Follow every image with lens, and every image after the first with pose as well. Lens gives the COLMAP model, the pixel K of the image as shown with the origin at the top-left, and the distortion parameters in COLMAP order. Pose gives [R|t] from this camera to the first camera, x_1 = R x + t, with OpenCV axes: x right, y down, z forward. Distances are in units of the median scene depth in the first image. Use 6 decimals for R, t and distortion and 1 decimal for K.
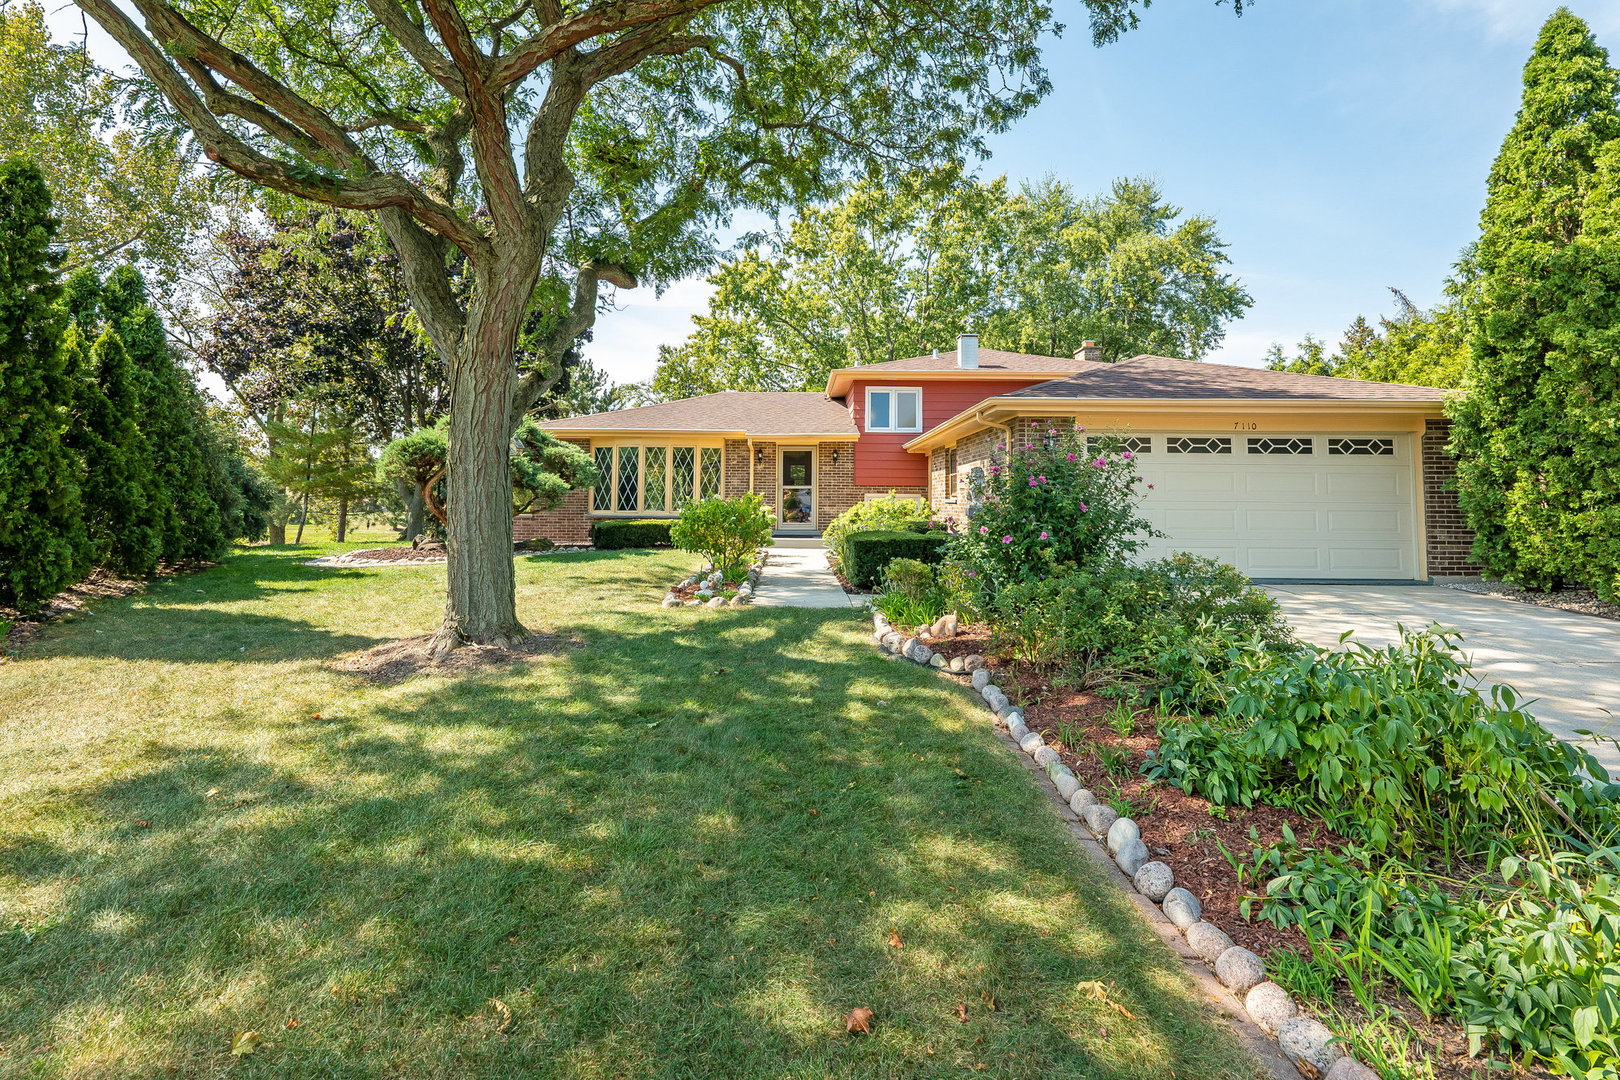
lens RADIAL K [[766.7, 0, 811.0], [0, 766.7, 514.2], [0, 0, 1]] dist [0.005832, 0.001447]
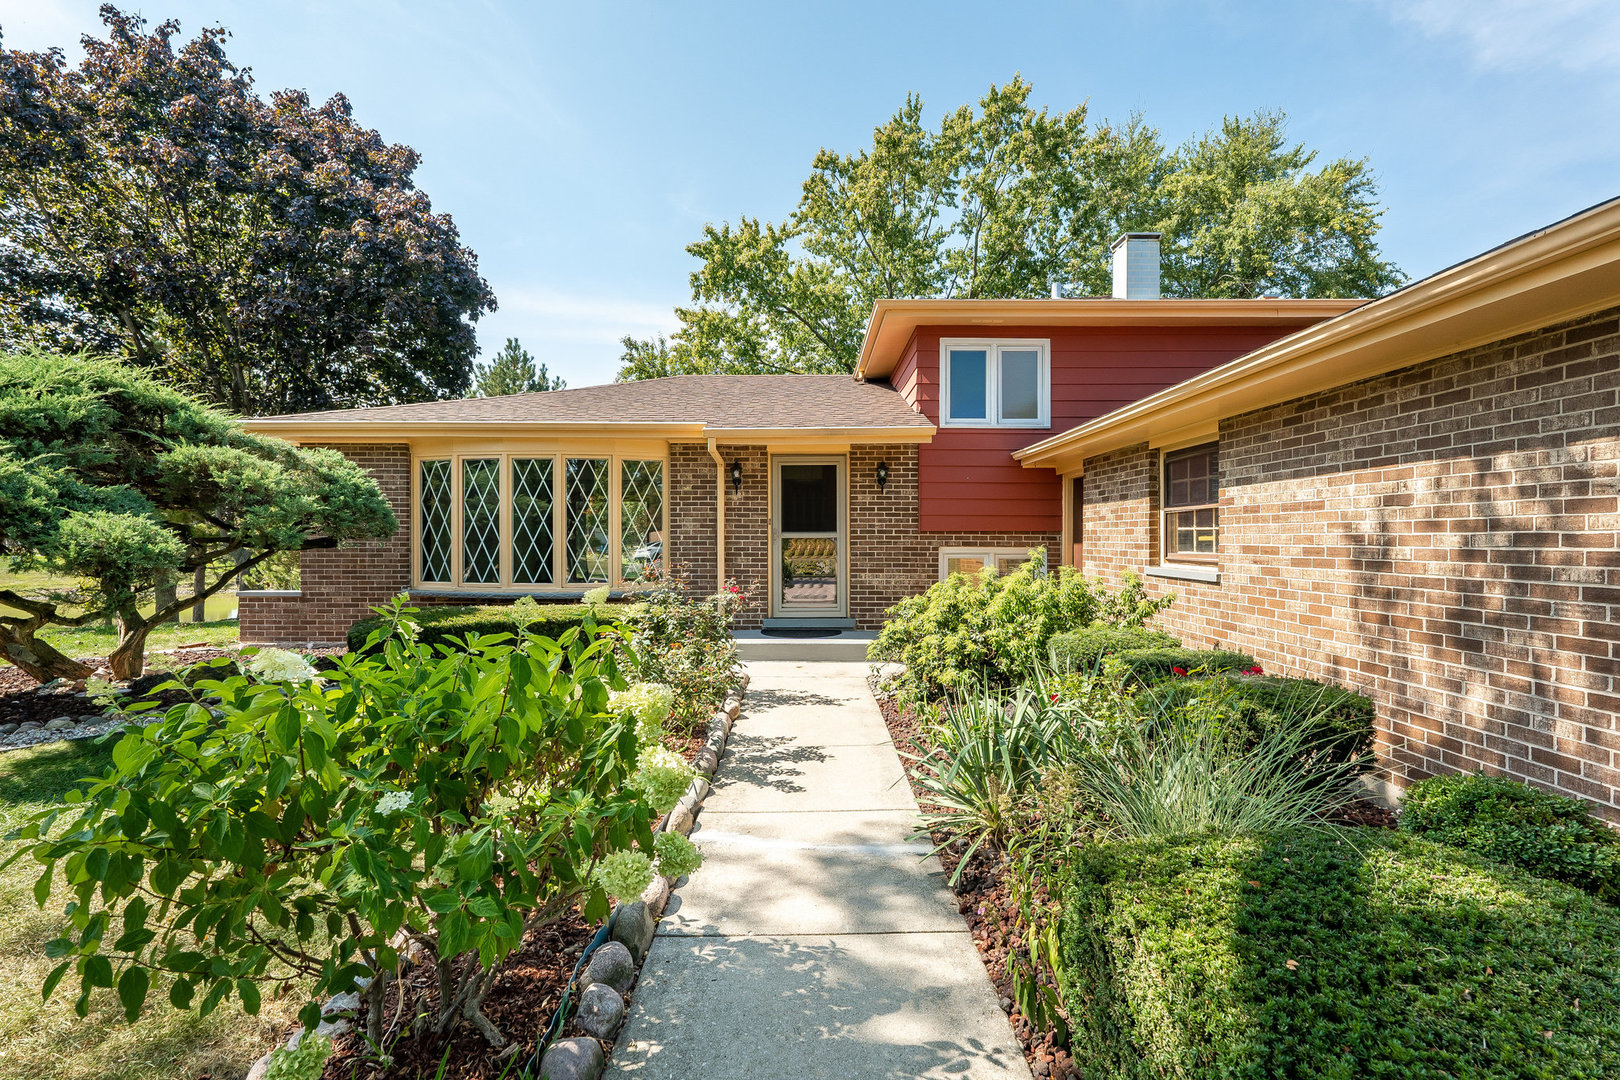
lens RADIAL K [[728.5, 0, 811.3], [0, 728.5, 580.1], [0, 0, 1]] dist [0.002515, 0.000177]
pose [[0.999856, -0.005097, -0.016196, -0.008308], [0.005837, 0.998925, 0.045978, -0.027213], [0.015944, -0.046066, 0.998811, 0.499575]]
